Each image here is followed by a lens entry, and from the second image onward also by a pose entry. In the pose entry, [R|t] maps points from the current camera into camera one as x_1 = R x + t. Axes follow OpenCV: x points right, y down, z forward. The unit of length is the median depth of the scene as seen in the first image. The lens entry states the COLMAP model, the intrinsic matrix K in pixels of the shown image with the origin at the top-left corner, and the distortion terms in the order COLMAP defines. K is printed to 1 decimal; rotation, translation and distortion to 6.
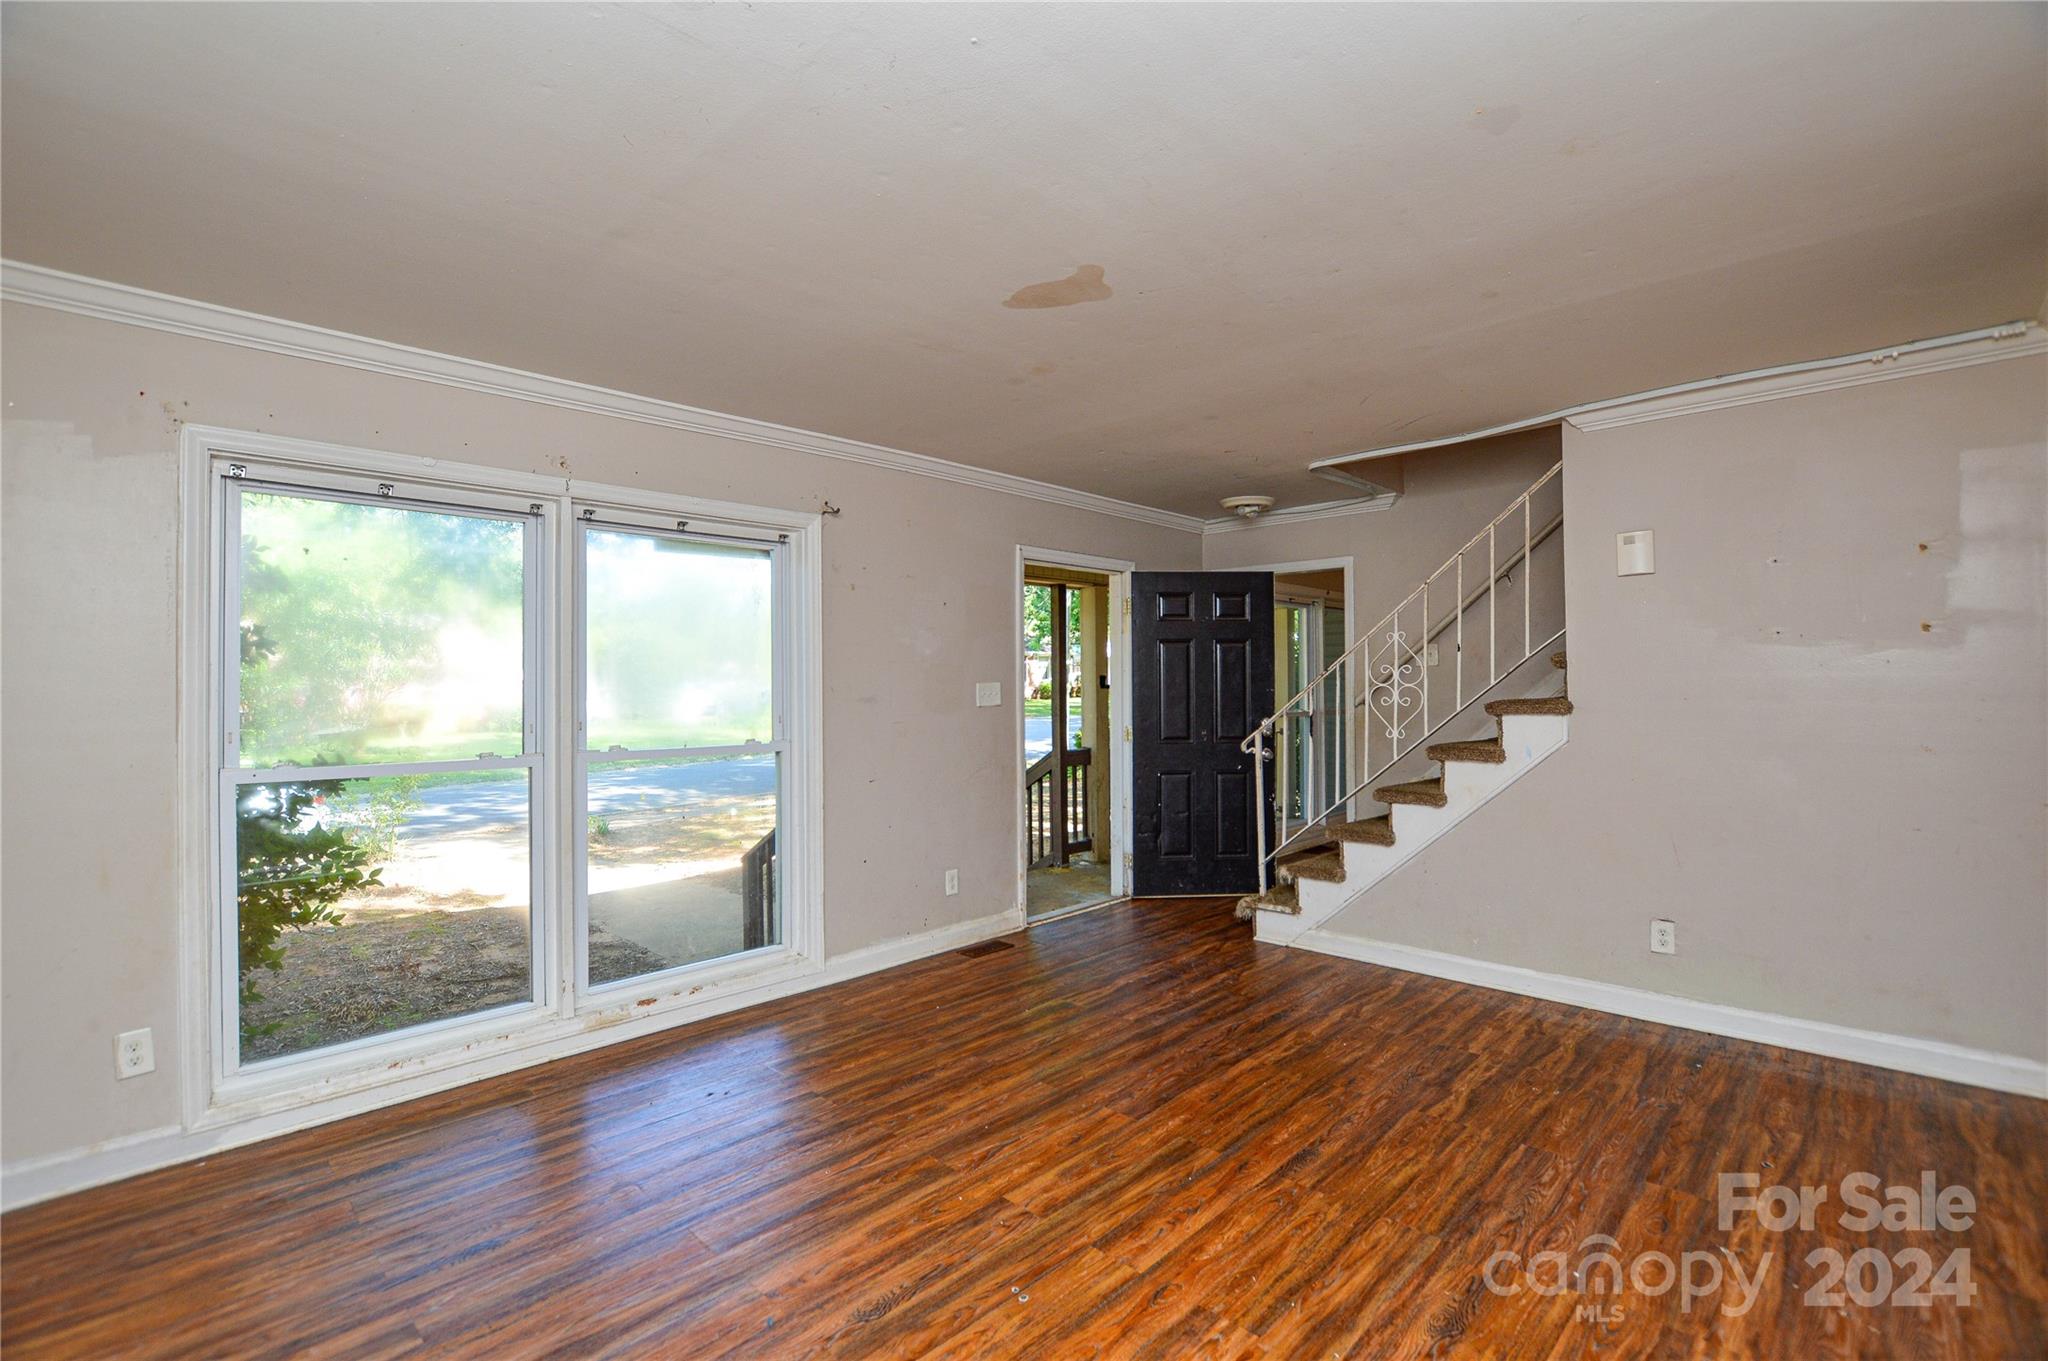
lens RADIAL K [[918.7, 0, 1029.2], [0, 918.7, 674.4], [0, 0, 1]] dist [-0.027347, 0.000423]
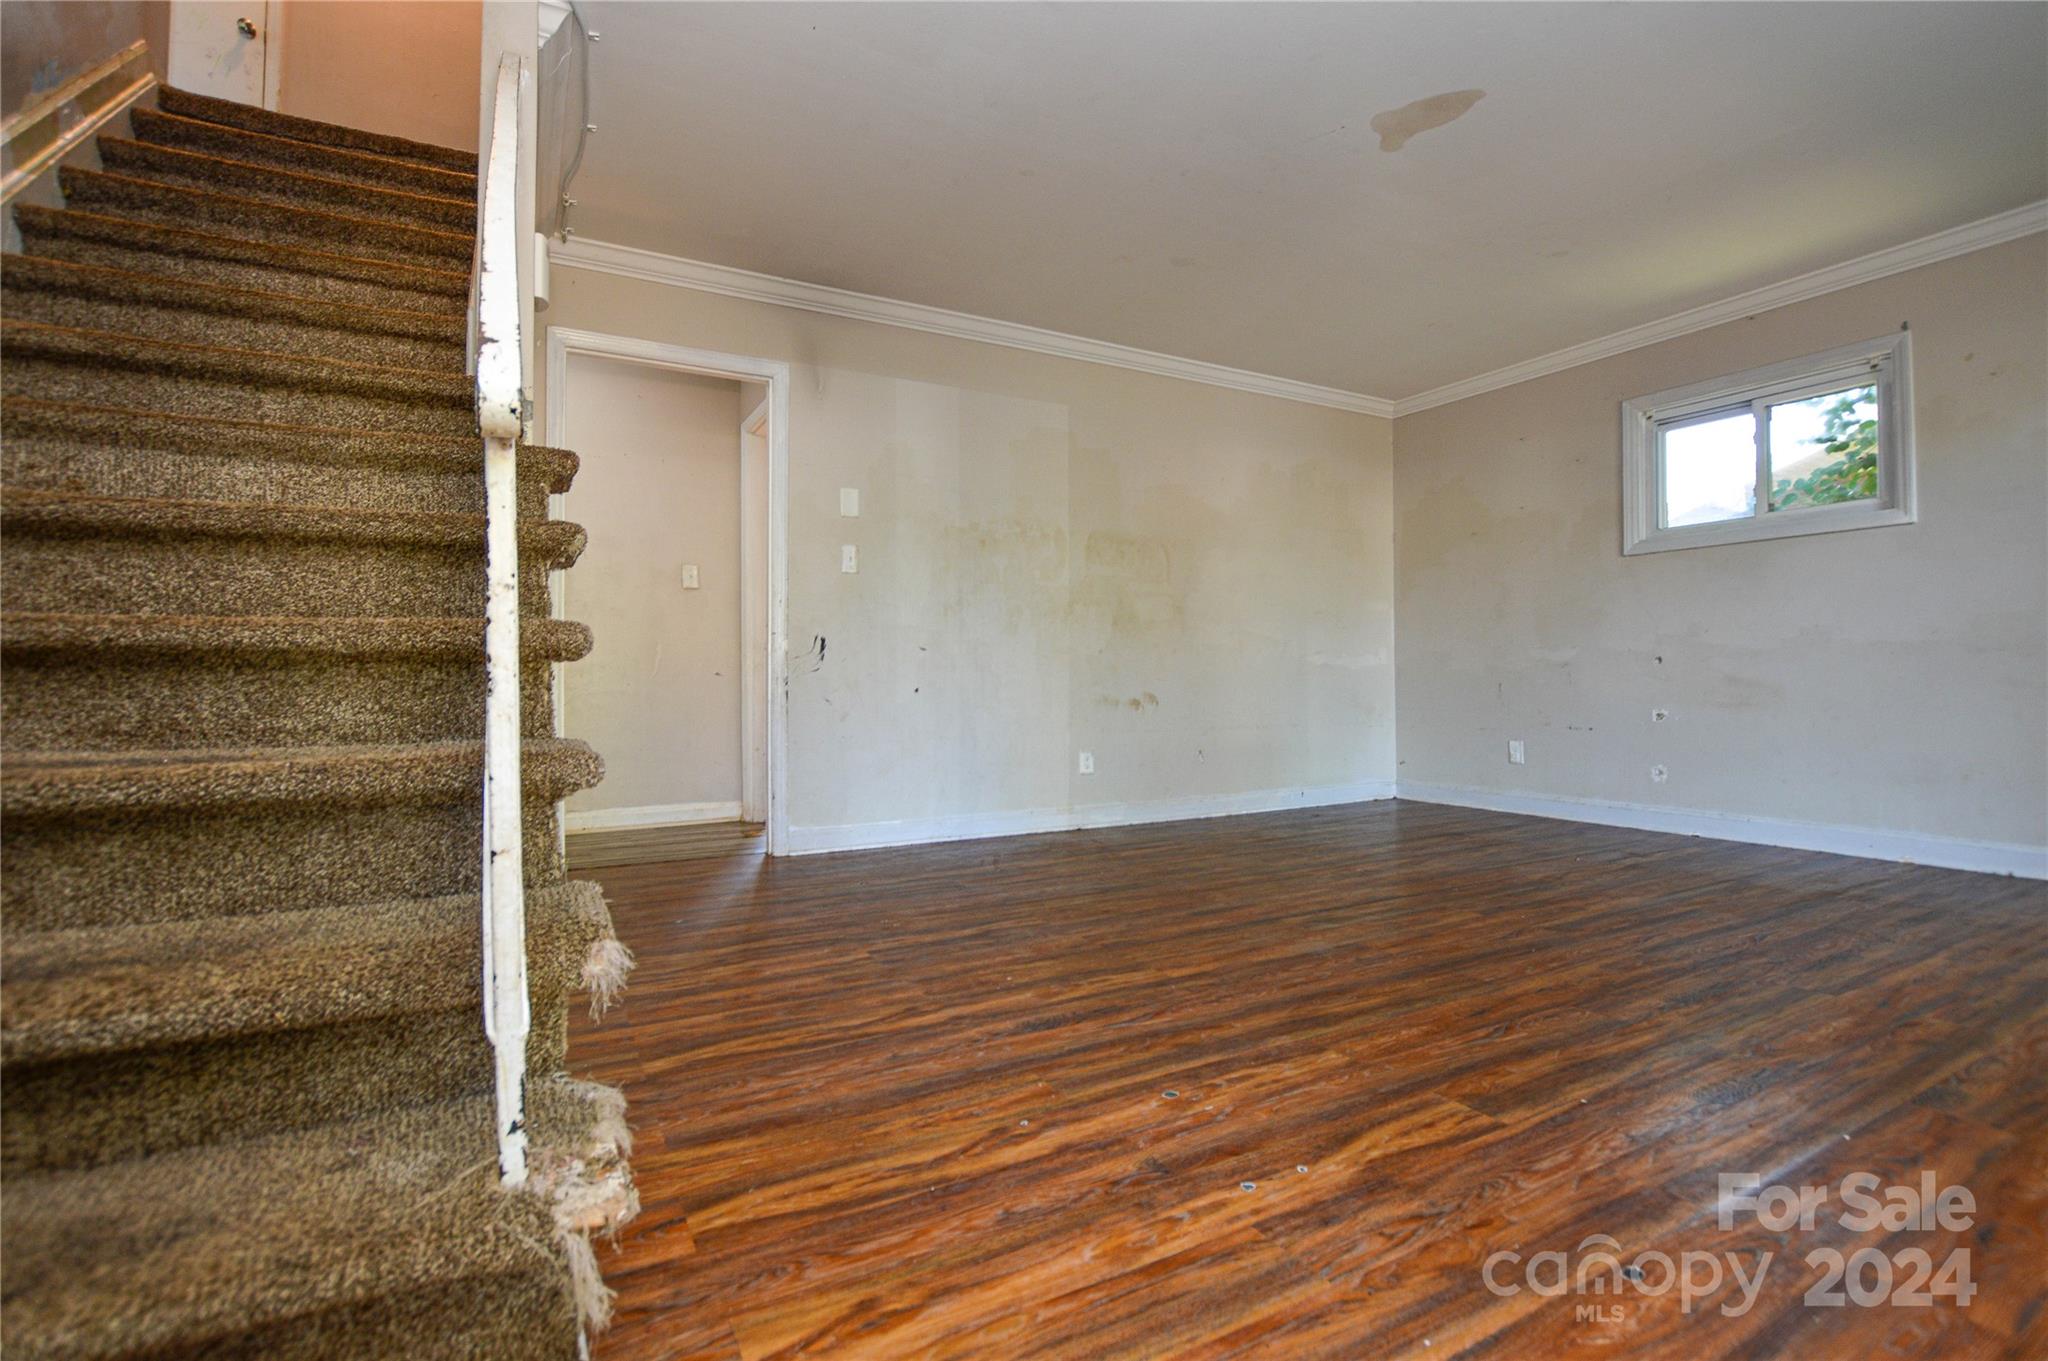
lens RADIAL K [[926.0, 0, 1021.6], [0, 926.0, 678.6], [0, 0, 1]] dist [-0.025038, 0.001299]
pose [[-0.952427, 0.010987, 0.304568, 0.124593], [0.006407, 0.999851, -0.016032, 0.191072], [-0.304698, -0.013318, -0.952356, 1.610619]]
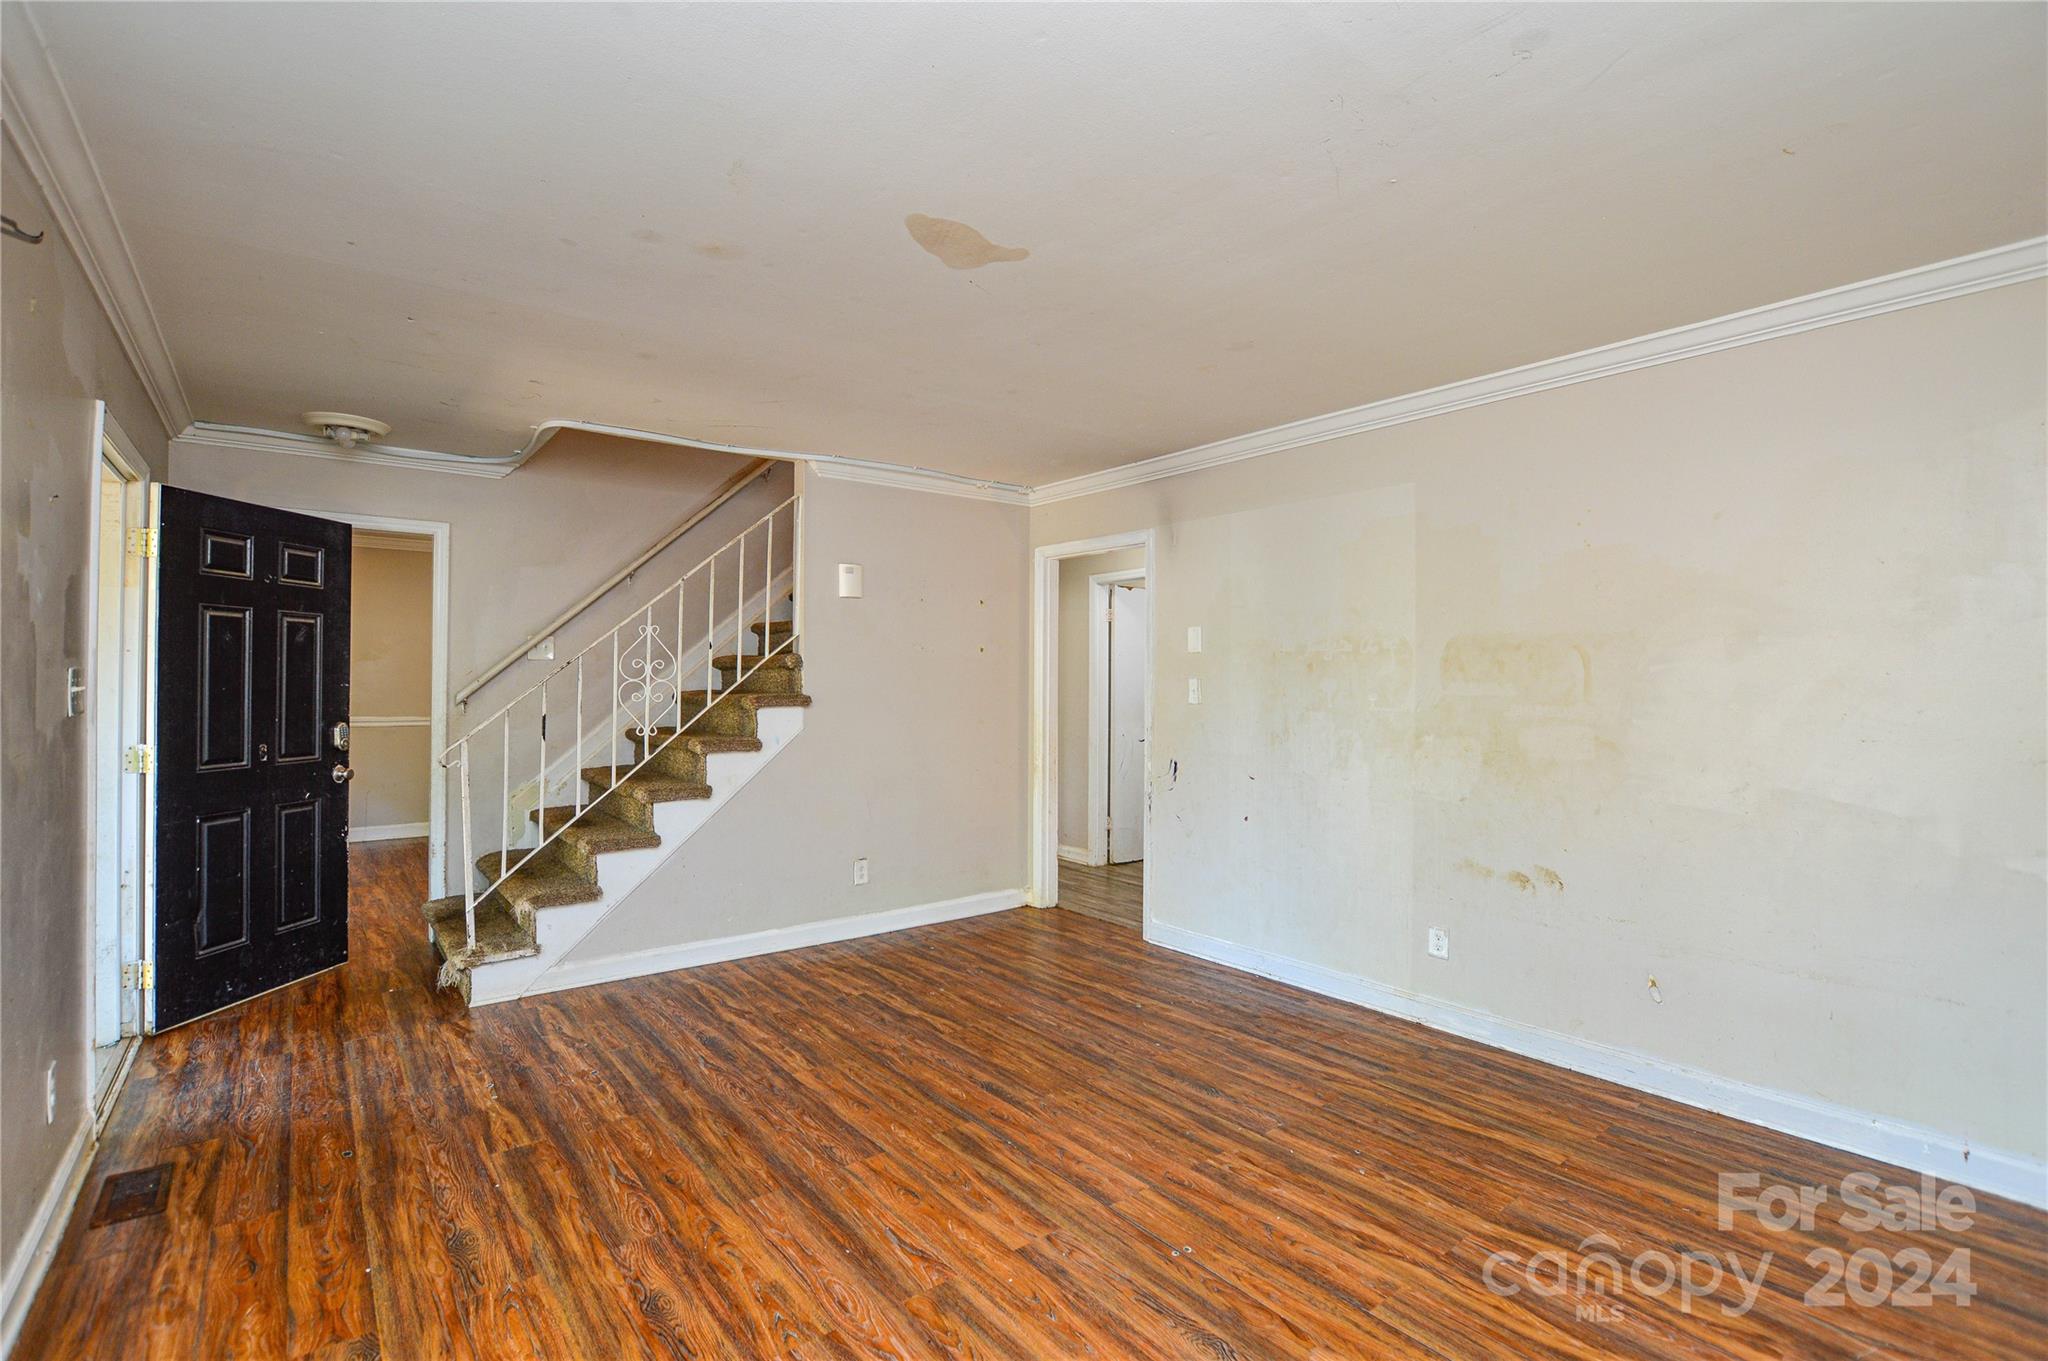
lens RADIAL K [[918.7, 0, 1029.2], [0, 918.7, 674.4], [0, 0, 1]] dist [-0.027347, 0.000423]
pose [[0.127766, 0.016339, 0.991670, -0.633220], [-0.018715, 0.999726, -0.014061, 0.014021], [-0.991628, -0.016763, 0.128037, 0.604992]]
